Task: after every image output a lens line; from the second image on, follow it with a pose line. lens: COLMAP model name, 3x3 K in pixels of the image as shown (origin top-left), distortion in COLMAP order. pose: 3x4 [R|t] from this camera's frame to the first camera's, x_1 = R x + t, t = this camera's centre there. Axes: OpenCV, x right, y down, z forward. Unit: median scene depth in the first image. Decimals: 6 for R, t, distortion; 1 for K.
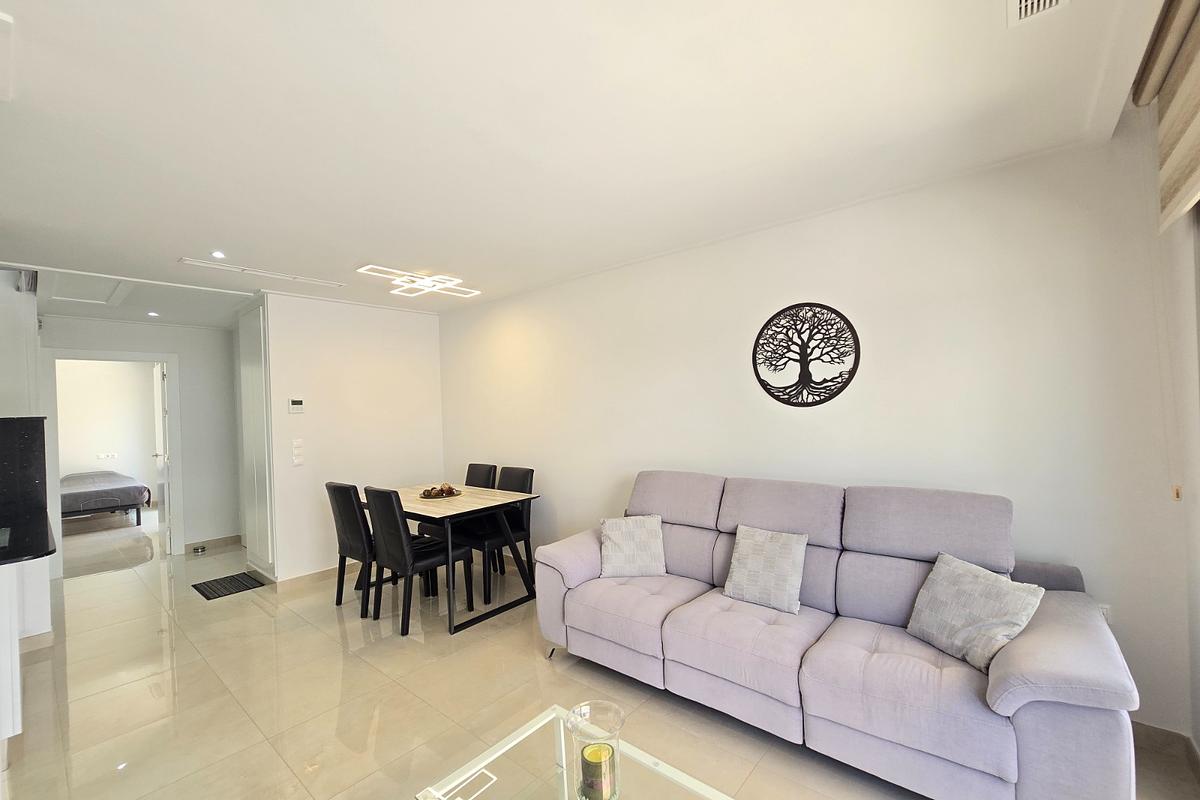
lens RADIAL K [[491.8, 0, 601.2], [0, 491.8, 407.3], [0, 0, 1]] dist [-0.001205, 0.000188]
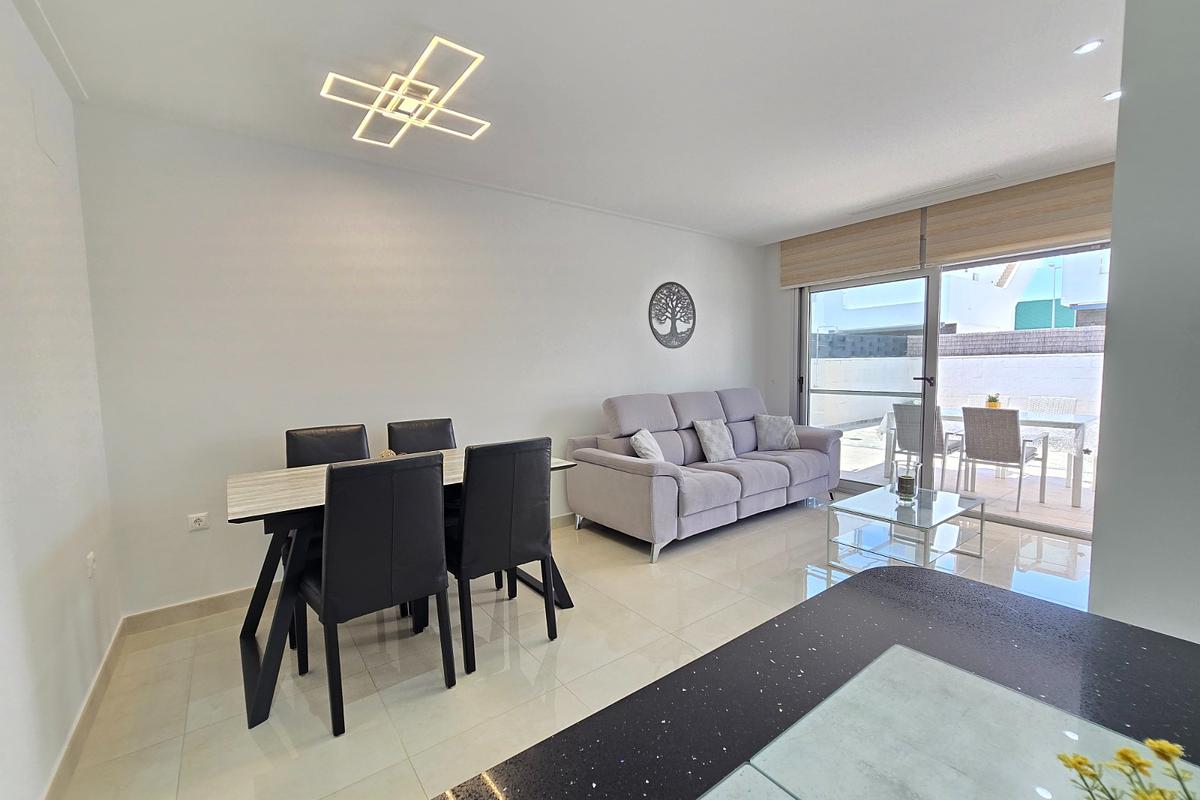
lens RADIAL K [[491.8, 0, 601.2], [0, 491.8, 407.3], [0, 0, 1]] dist [-0.001205, 0.000188]
pose [[0.220949, -0.051882, 0.973904, -1.191842], [0.012473, 0.998653, 0.050371, 0.105351], [-0.975206, 0.001018, 0.221299, 0.877355]]
